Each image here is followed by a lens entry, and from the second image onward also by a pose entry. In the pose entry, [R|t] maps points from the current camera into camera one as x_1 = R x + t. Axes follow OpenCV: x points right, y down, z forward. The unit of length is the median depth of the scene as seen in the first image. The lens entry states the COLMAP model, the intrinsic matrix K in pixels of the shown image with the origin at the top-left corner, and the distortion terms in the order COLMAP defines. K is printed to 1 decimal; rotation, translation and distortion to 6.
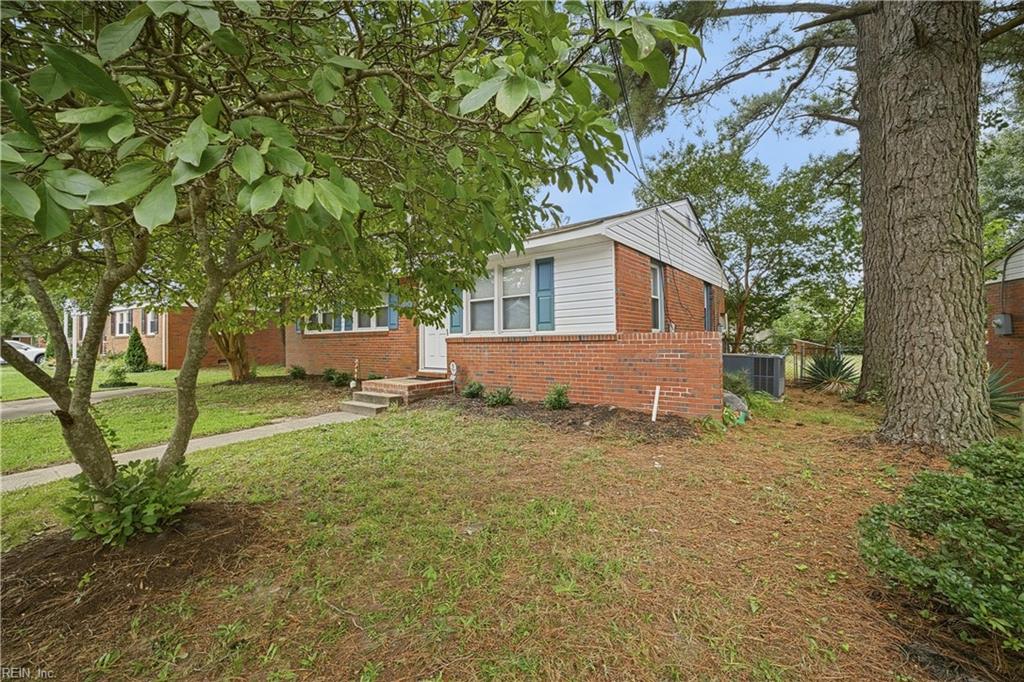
lens RADIAL K [[393.6, 0, 512.0], [0, 393.6, 341.0], [0, 0, 1]] dist [-0.024208, 0.000029]
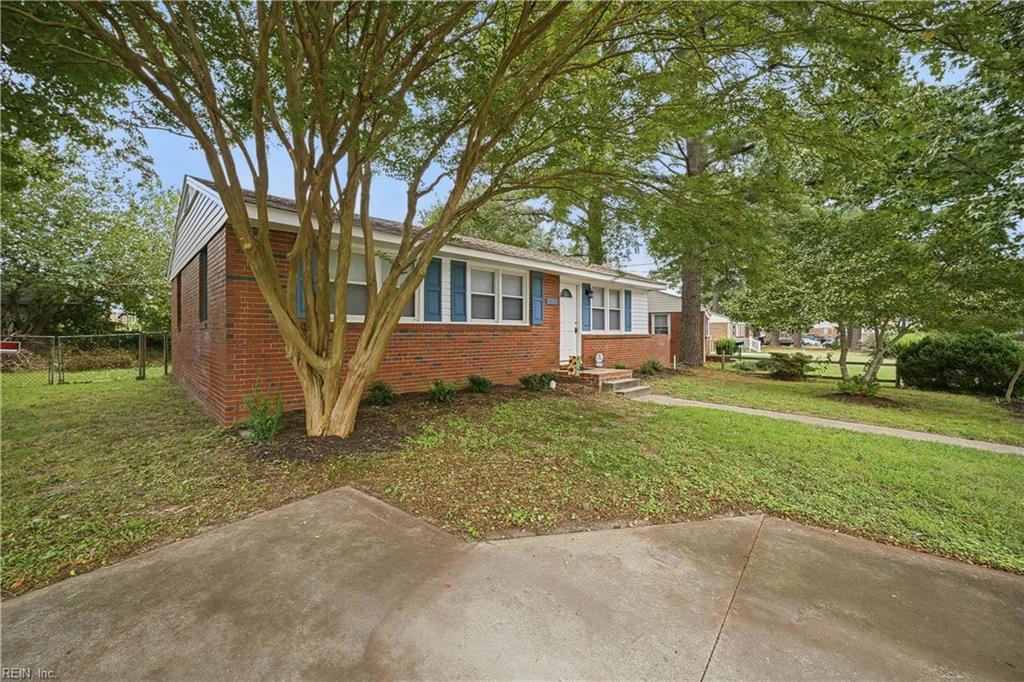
lens RADIAL K [[393.6, 0, 512.0], [0, 393.6, 341.0], [0, 0, 1]] dist [-0.024208, 0.000029]
pose [[0.113759, -0.024314, 0.993211, -1.212163], [-0.023808, 0.999347, 0.027191, -0.014060], [-0.993223, -0.026740, 0.113106, 0.922030]]
